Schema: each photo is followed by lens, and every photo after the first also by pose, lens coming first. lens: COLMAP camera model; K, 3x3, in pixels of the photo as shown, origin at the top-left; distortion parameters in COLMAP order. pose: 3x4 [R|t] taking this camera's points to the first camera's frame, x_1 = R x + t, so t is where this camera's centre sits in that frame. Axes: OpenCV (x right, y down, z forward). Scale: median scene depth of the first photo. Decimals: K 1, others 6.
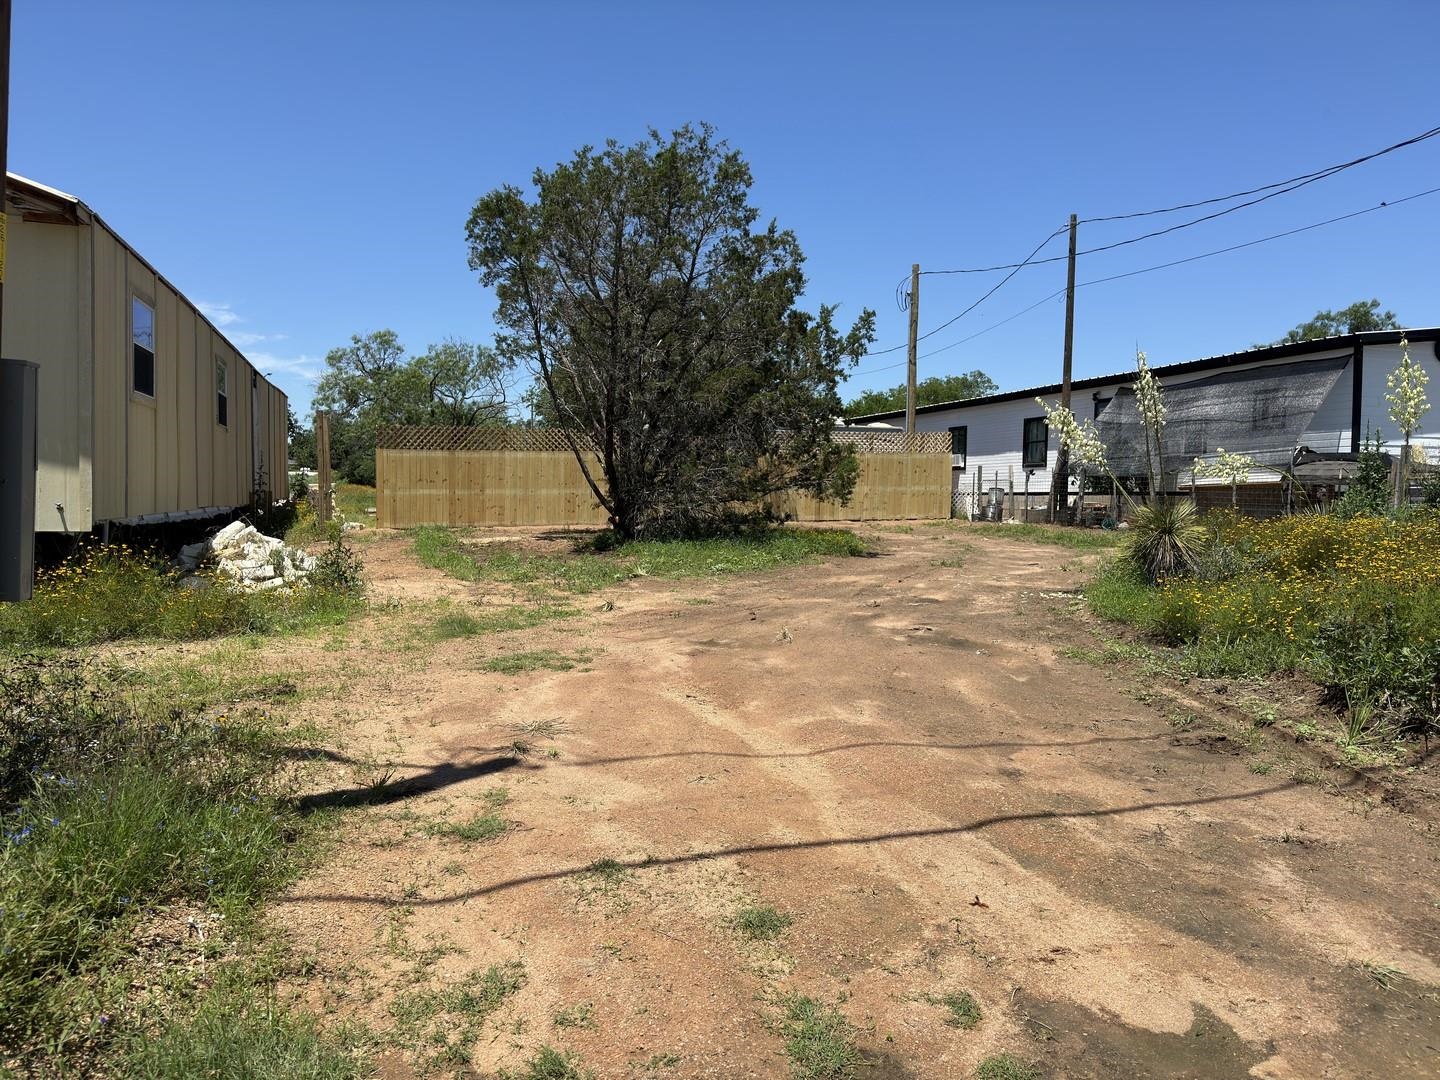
lens RADIAL K [[1033.2, 0, 723.4], [0, 1033.2, 533.6], [0, 0, 1]] dist [0.242025, -0.358244]
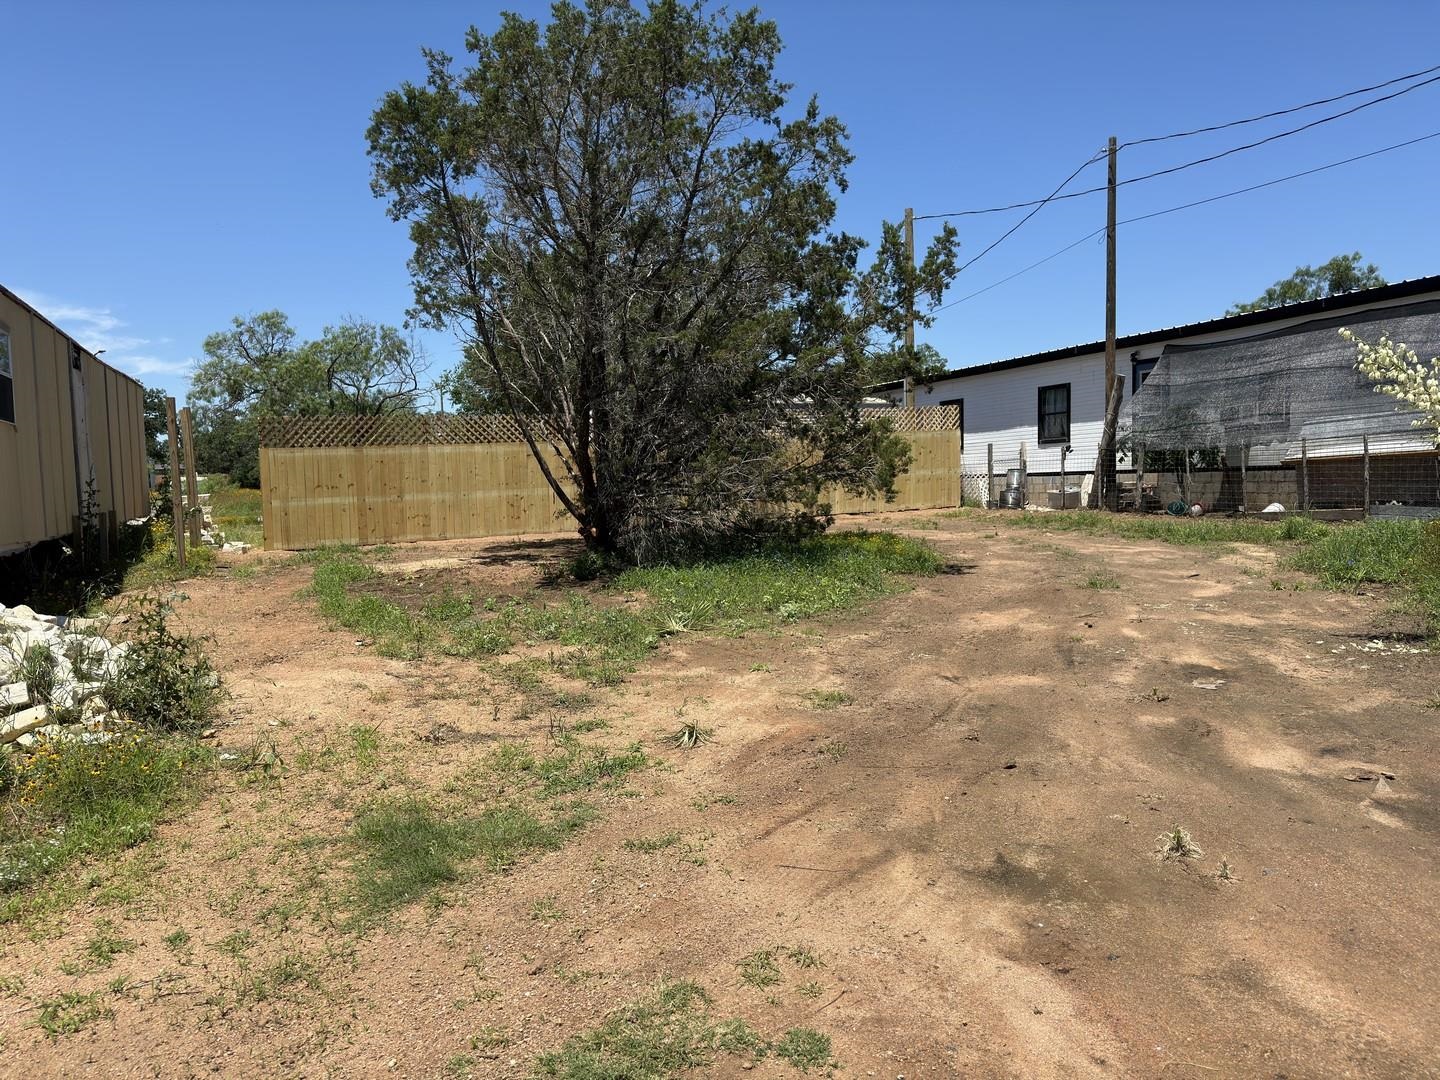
lens RADIAL K [[1033.9, 0, 720.0], [0, 1033.9, 540.0], [0, 0, 1]] dist [0.134501, -0.168252]
pose [[0.996085, -0.041785, 0.077900, -0.054560], [0.040263, 0.998968, 0.021005, -0.015280], [-0.078697, -0.017786, 0.996740, 0.199909]]
